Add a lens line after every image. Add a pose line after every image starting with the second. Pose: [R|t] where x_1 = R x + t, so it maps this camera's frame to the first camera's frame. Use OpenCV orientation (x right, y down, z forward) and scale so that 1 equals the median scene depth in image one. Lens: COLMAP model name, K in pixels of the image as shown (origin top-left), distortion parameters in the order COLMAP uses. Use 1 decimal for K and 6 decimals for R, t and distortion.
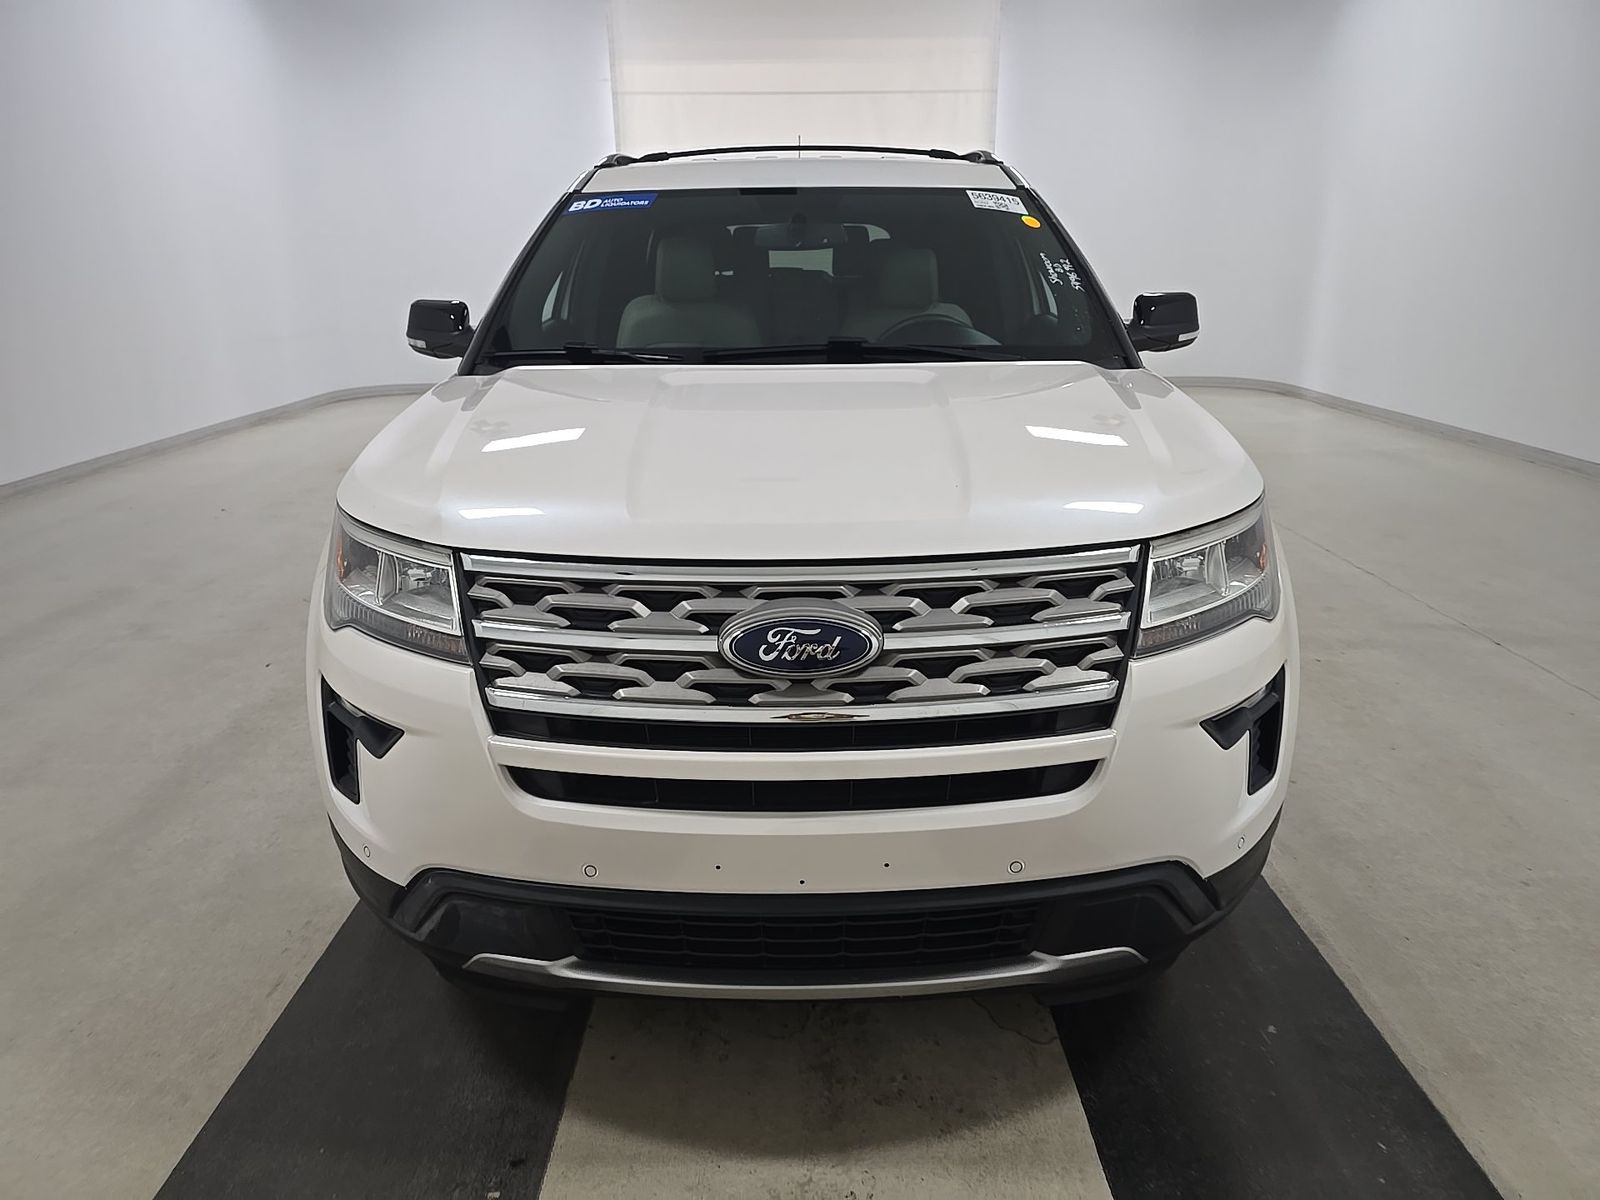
lens RADIAL K [[1090.1, 0, 798.6], [0, 1090.1, 615.0], [0, 0, 1]] dist [0.019375, -0.002487]
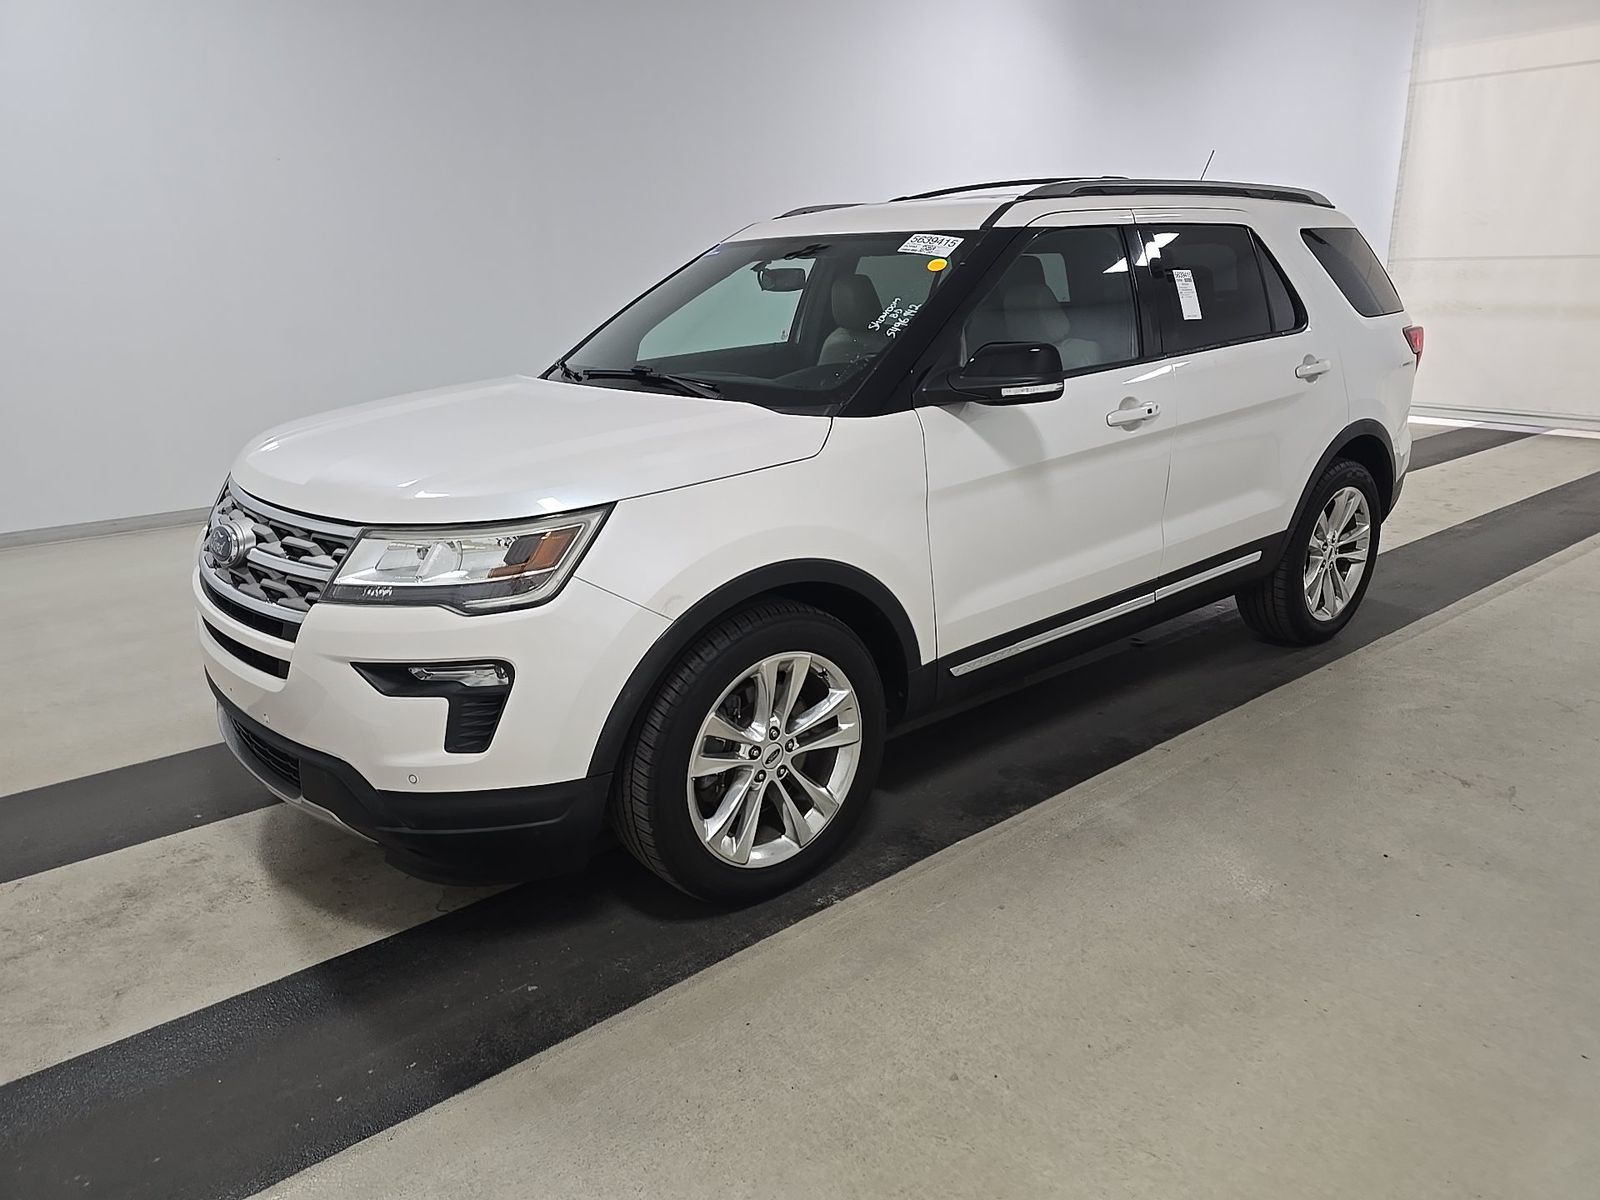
lens RADIAL K [[1090.1, 0, 793.5], [0, 1090.1, 591.7], [0, 0, 1]] dist [0.019375, -0.002487]
pose [[0.631463, 0.215663, -0.744812, 0.999520], [-0.229750, 0.969449, 0.085922, -0.134422], [0.740587, 0.116864, 0.661720, 0.293881]]
